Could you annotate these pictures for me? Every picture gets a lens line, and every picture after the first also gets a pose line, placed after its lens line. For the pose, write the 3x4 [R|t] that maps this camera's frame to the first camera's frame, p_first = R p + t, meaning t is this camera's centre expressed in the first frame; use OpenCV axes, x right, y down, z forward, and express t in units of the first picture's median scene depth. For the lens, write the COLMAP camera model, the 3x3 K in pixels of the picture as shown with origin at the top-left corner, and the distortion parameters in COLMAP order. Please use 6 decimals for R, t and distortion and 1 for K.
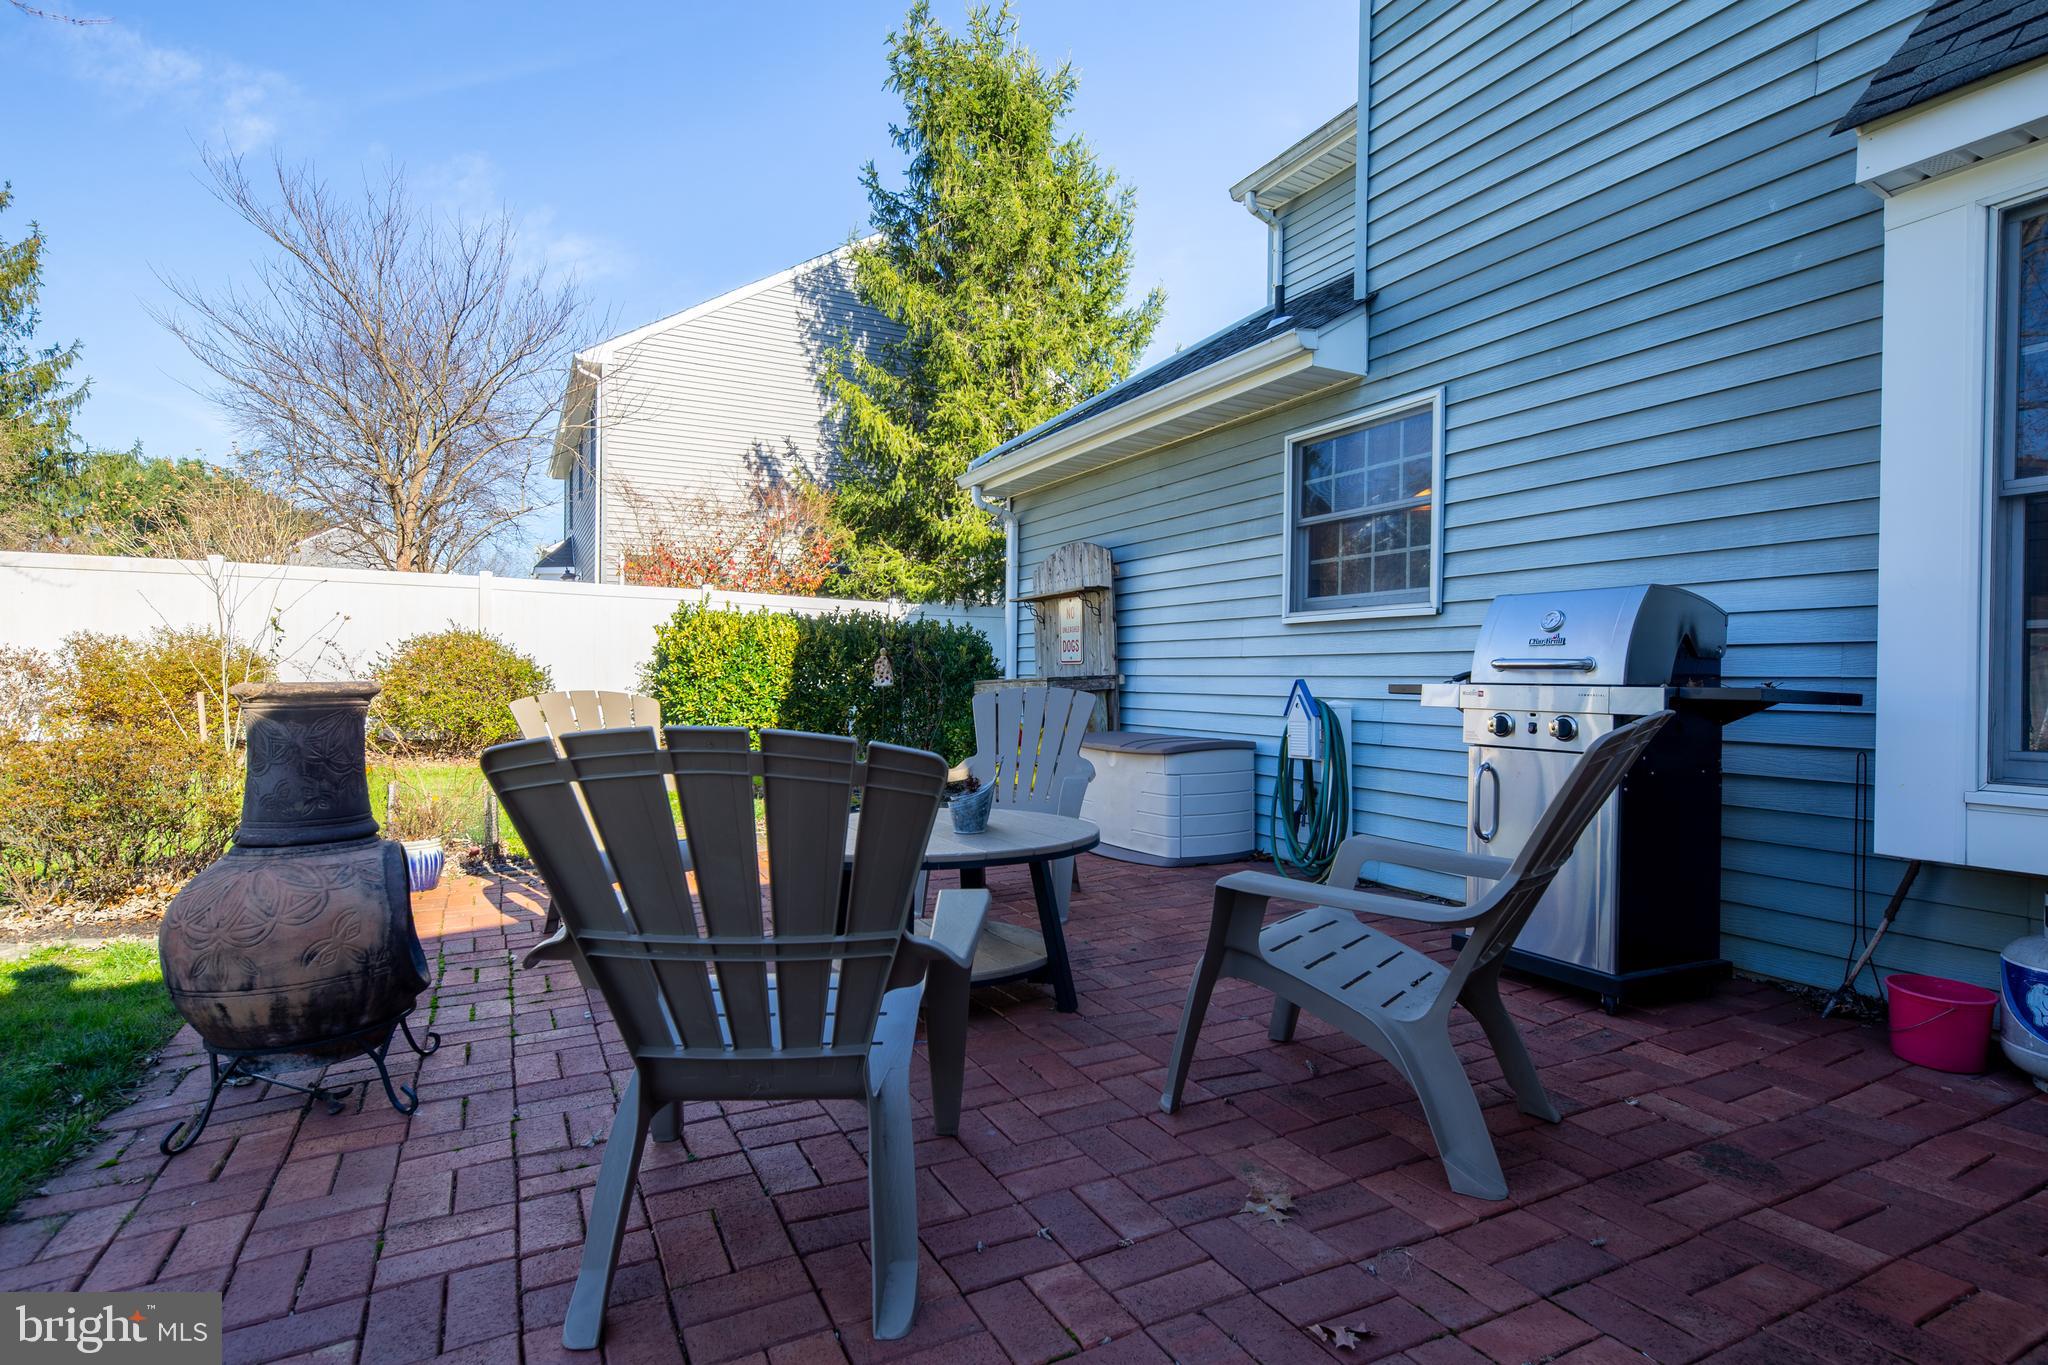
lens RADIAL K [[1035.8, 0, 1024.0], [0, 1035.8, 682.5], [0, 0, 1]] dist [0.015871, -0.000004]
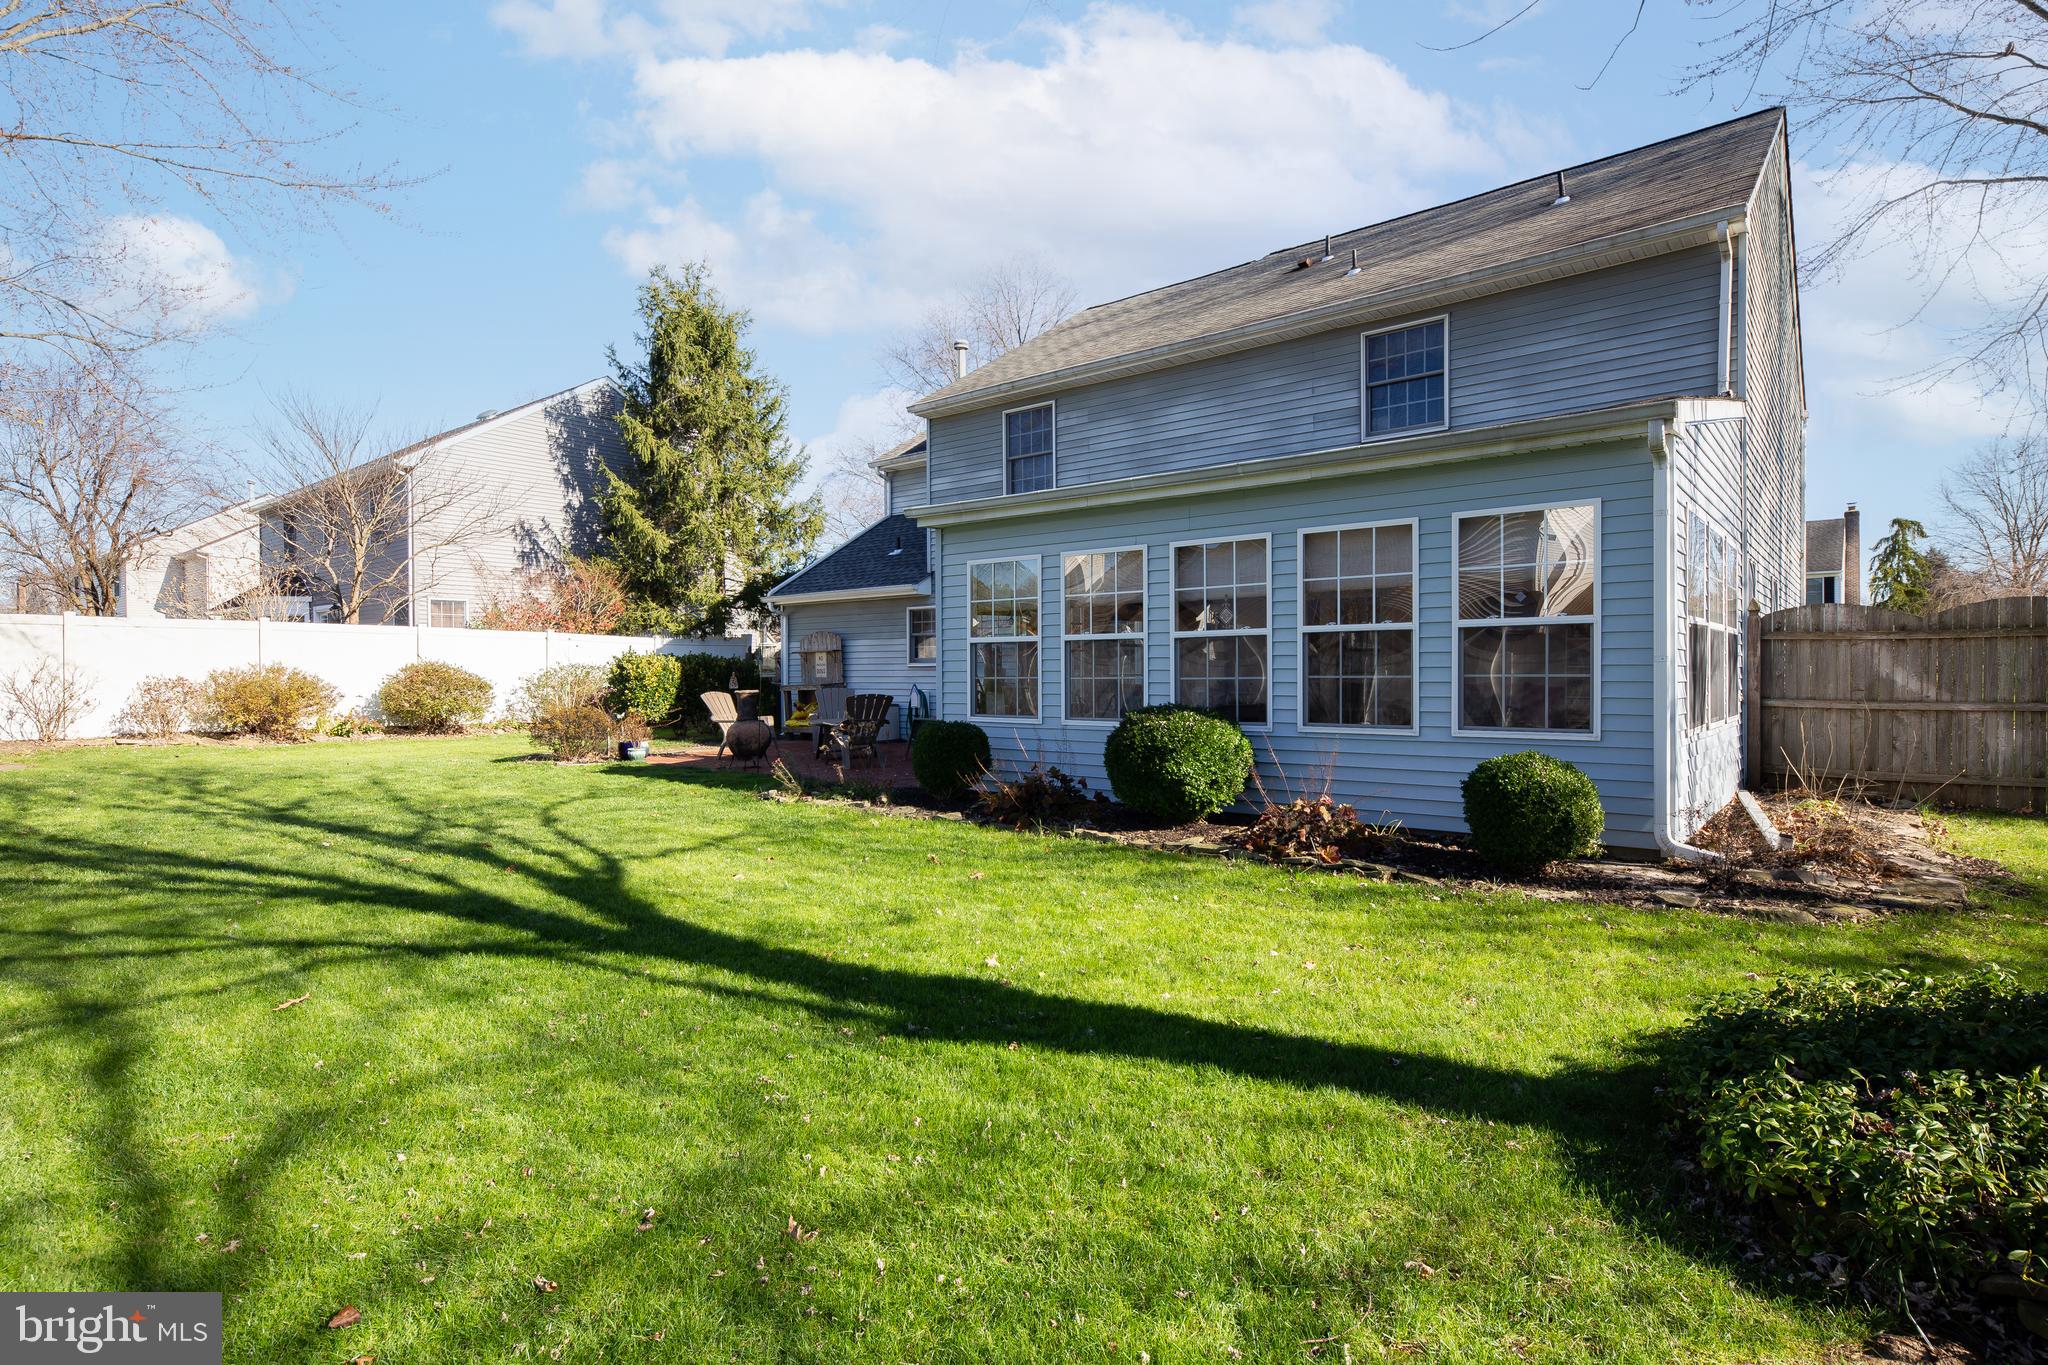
lens RADIAL K [[1035.8, 0, 1024.0], [0, 1035.8, 682.5], [0, 0, 1]] dist [0.015871, -0.000004]
pose [[0.913095, -0.018526, 0.407326, -0.545938], [0.015653, 0.999824, 0.010384, -0.026393], [-0.407447, -0.003106, 0.913224, -1.557605]]
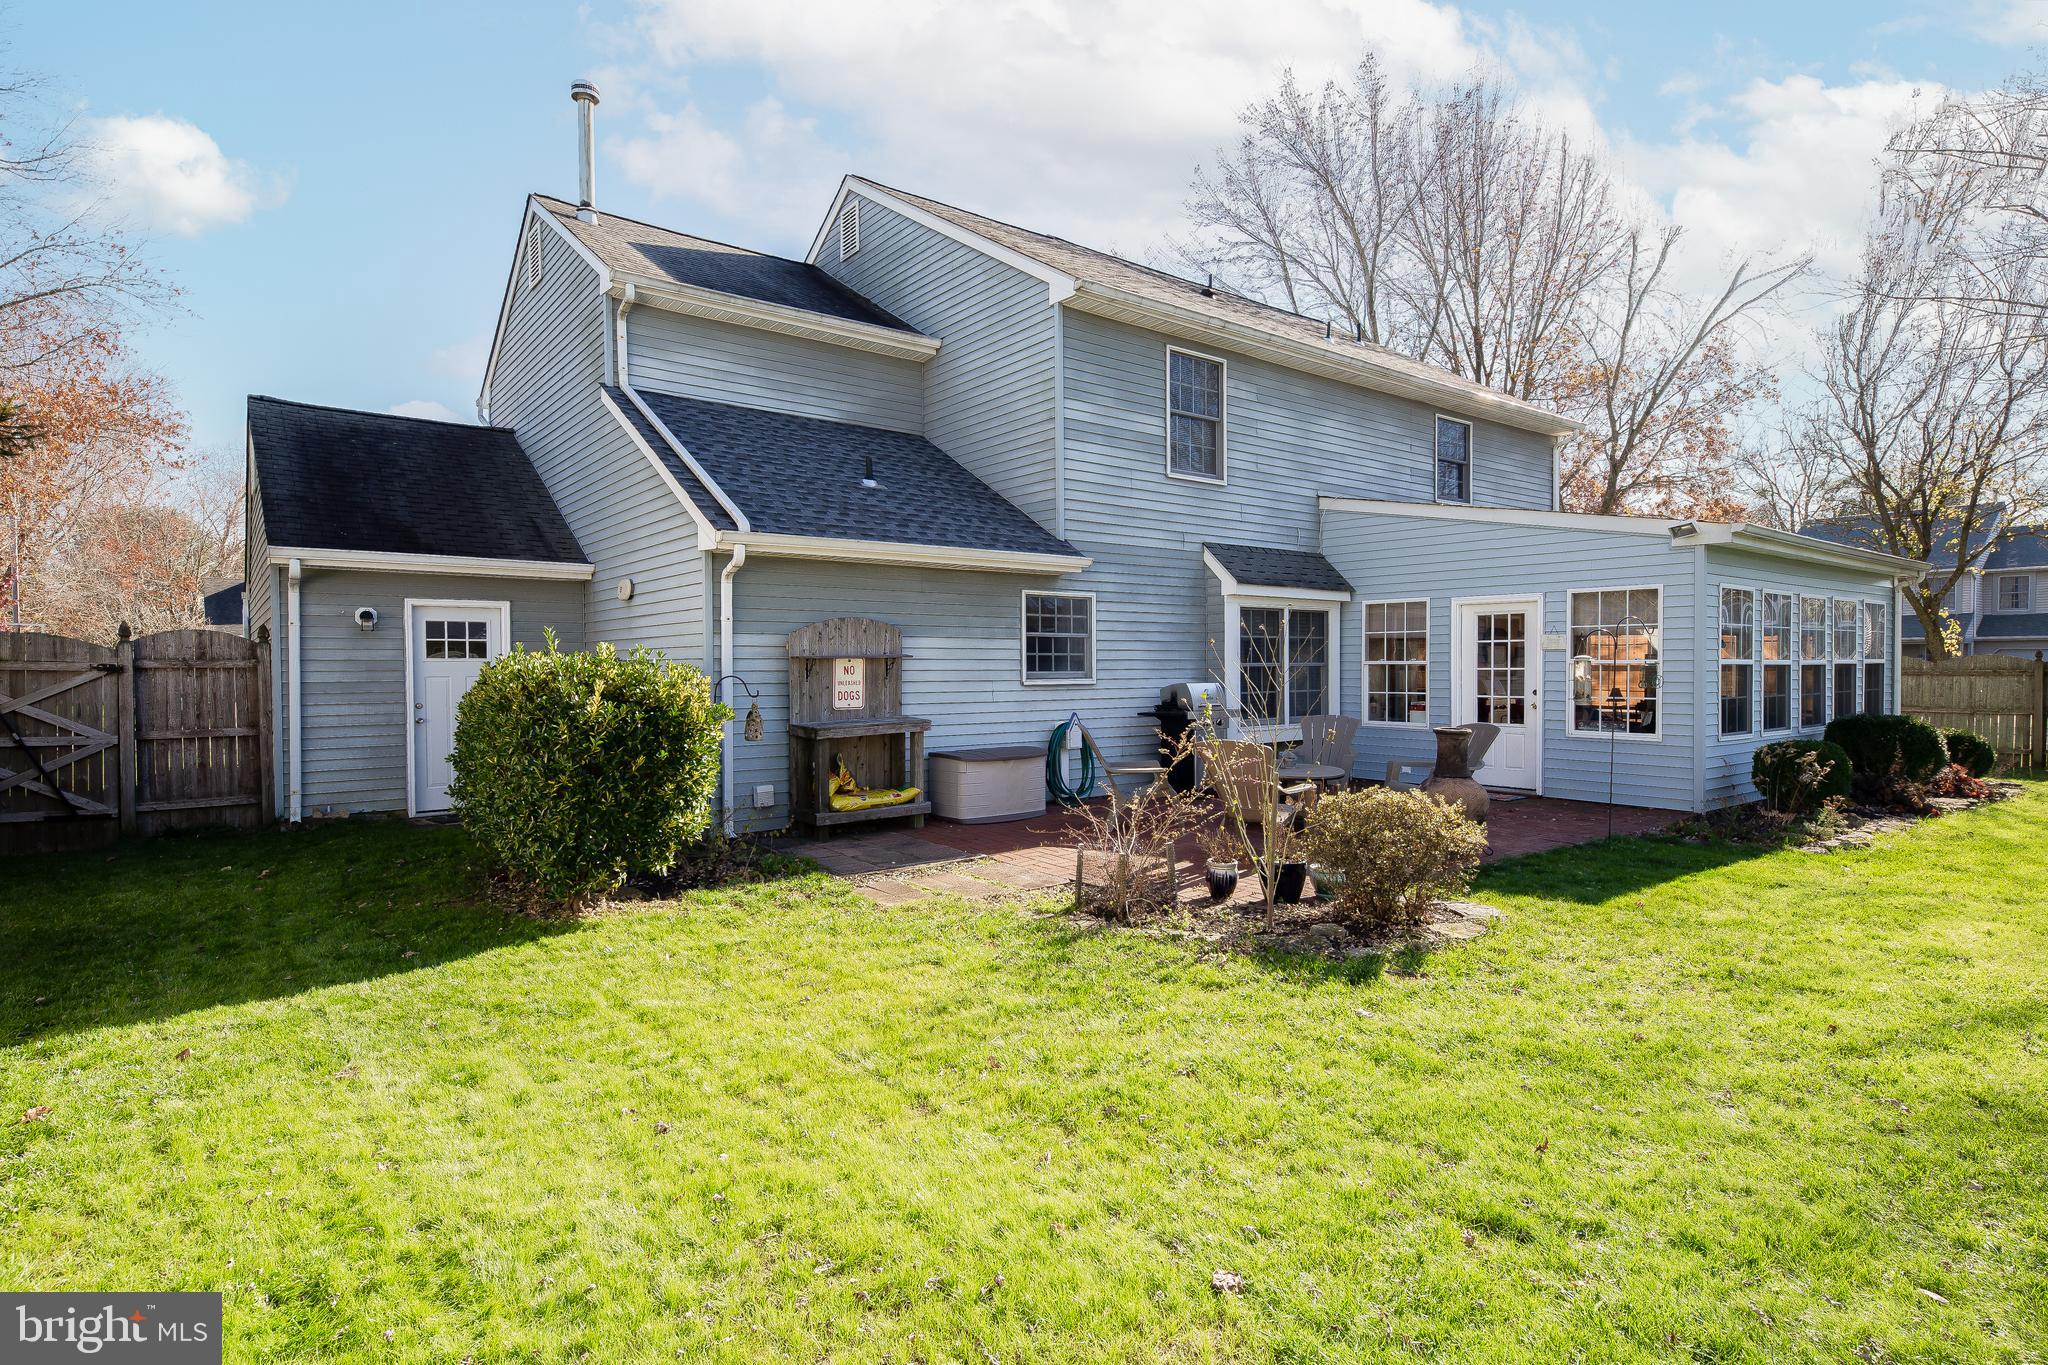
lens RADIAL K [[1035.8, 0, 1024.0], [0, 1035.8, 682.5], [0, 0, 1]] dist [0.015871, -0.000004]
pose [[-0.188378, -0.022023, 0.981850, -1.280550], [0.005629, 0.999708, 0.023503, -0.081441], [-0.982080, 0.009954, -0.188199, 1.040246]]
